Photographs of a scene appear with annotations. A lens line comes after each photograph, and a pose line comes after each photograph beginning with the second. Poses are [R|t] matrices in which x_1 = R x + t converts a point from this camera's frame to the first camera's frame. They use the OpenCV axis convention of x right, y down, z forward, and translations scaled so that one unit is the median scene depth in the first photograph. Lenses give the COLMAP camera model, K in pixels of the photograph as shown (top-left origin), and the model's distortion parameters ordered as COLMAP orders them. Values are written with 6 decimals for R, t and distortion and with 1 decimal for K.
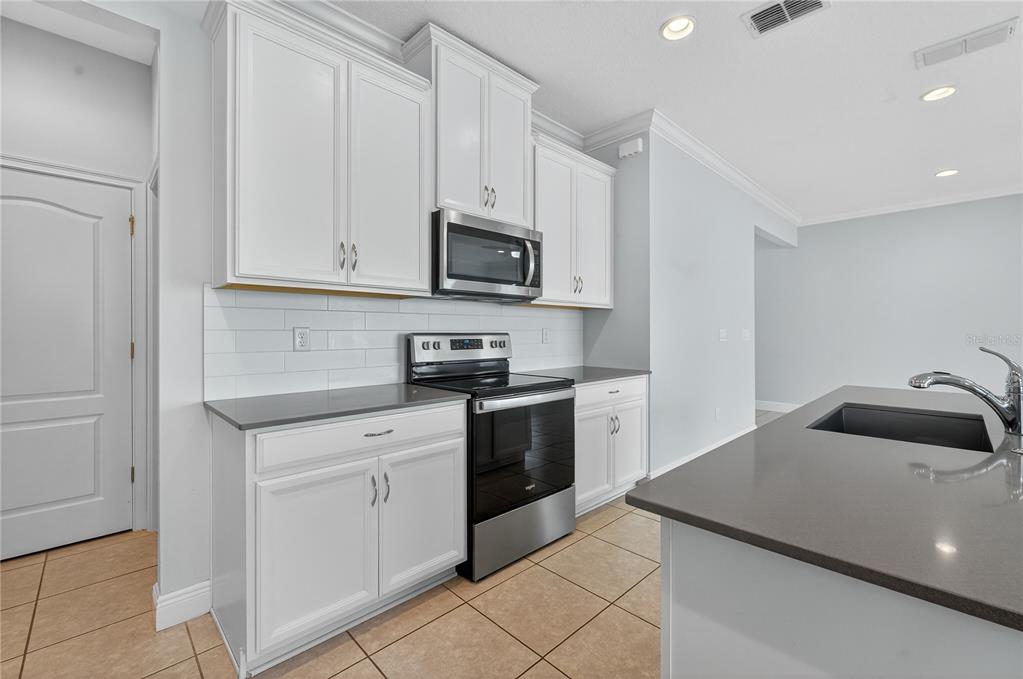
lens RADIAL K [[433.1, 0, 512.2], [0, 433.1, 326.7], [0, 0, 1]] dist [0.000704, -0.000051]
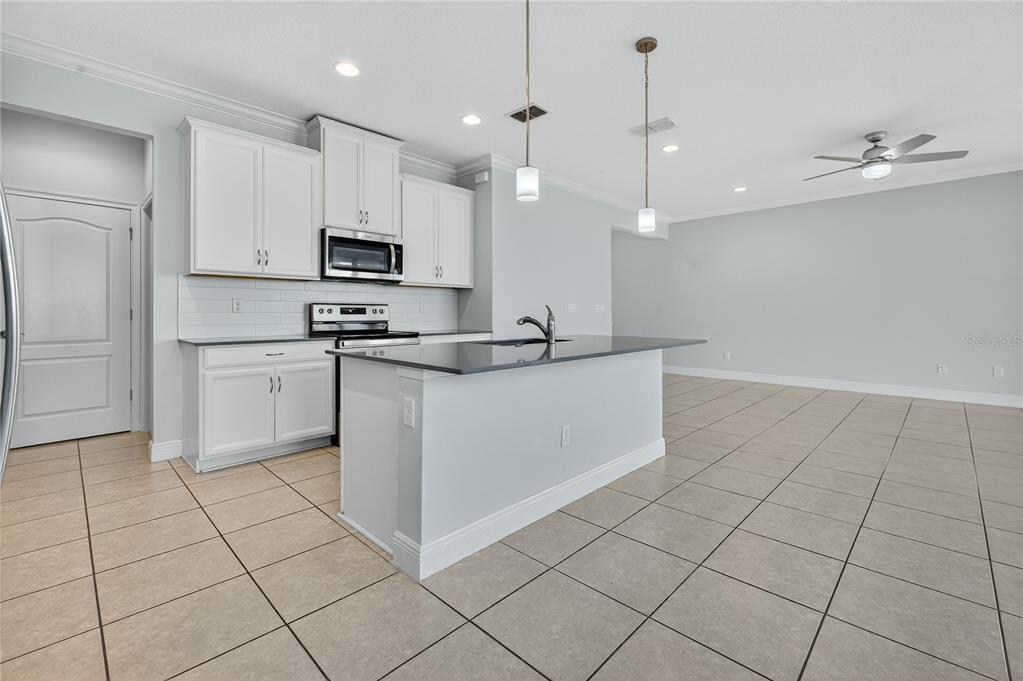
lens RADIAL K [[445.4, 0, 523.6], [0, 445.4, 307.9], [0, 0, 1]] dist [-0.000930, -0.000211]
pose [[0.999311, 0.000645, 0.037112, 0.493207], [-0.000635, 1.000000, -0.000262, 0.033325], [-0.037112, 0.000239, 0.999311, -0.679750]]
